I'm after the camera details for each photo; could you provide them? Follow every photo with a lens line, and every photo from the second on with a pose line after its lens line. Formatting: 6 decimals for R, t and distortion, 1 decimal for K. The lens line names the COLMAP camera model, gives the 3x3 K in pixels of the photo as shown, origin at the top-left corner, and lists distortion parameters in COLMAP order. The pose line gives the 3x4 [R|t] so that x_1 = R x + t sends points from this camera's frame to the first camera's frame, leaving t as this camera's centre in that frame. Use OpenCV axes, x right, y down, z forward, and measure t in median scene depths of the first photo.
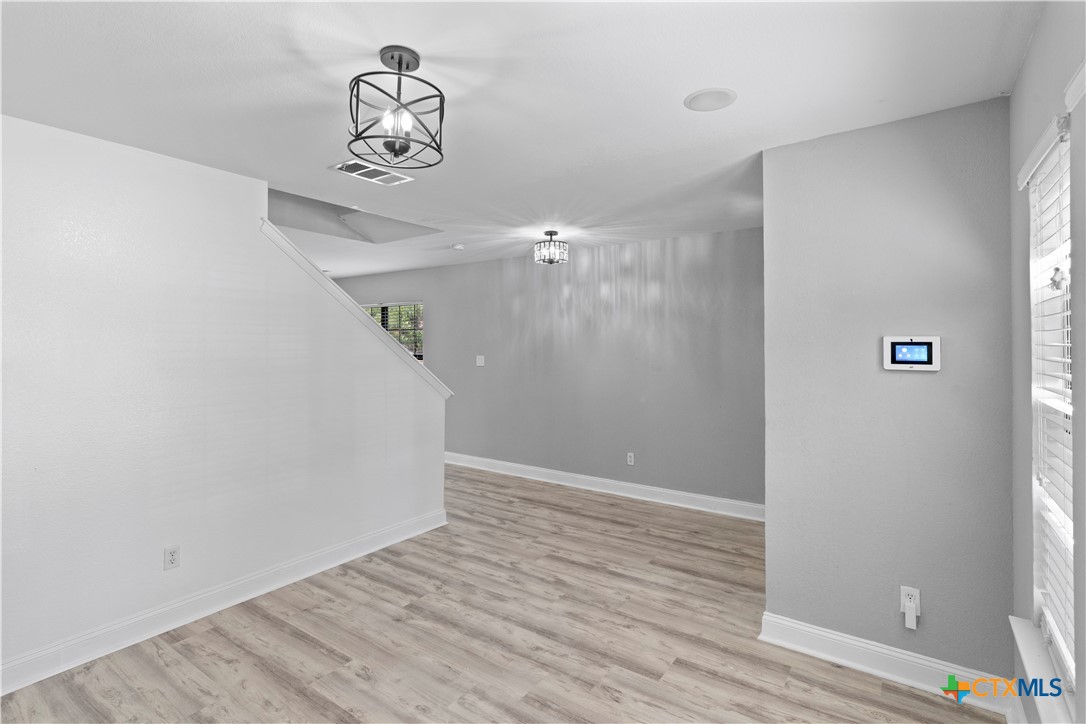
lens RADIAL K [[521.1, 0, 542.7], [0, 521.1, 356.2], [0, 0, 1]] dist [0.002307, 0.001383]
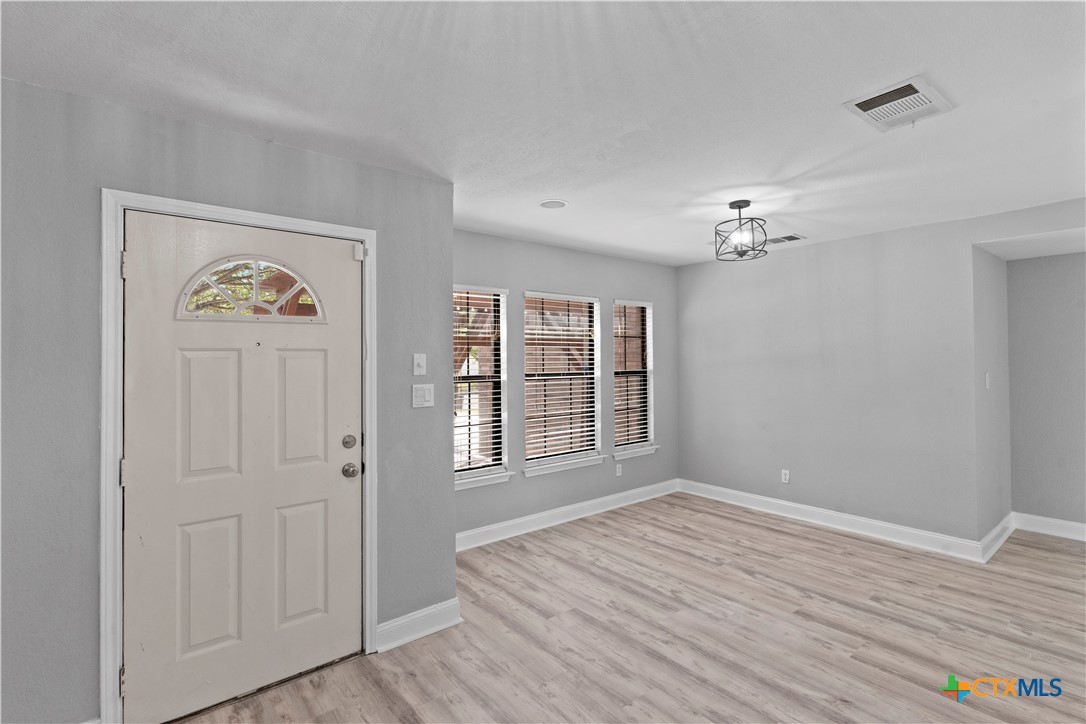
lens RADIAL K [[521.1, 0, 542.5], [0, 521.1, 353.6], [0, 0, 1]] dist [0.002307, 0.001383]
pose [[-0.962840, 0.010830, 0.269857, -0.059517], [0.016252, 0.999708, 0.017863, -0.050745], [-0.269584, 0.021585, -0.962735, 2.073151]]
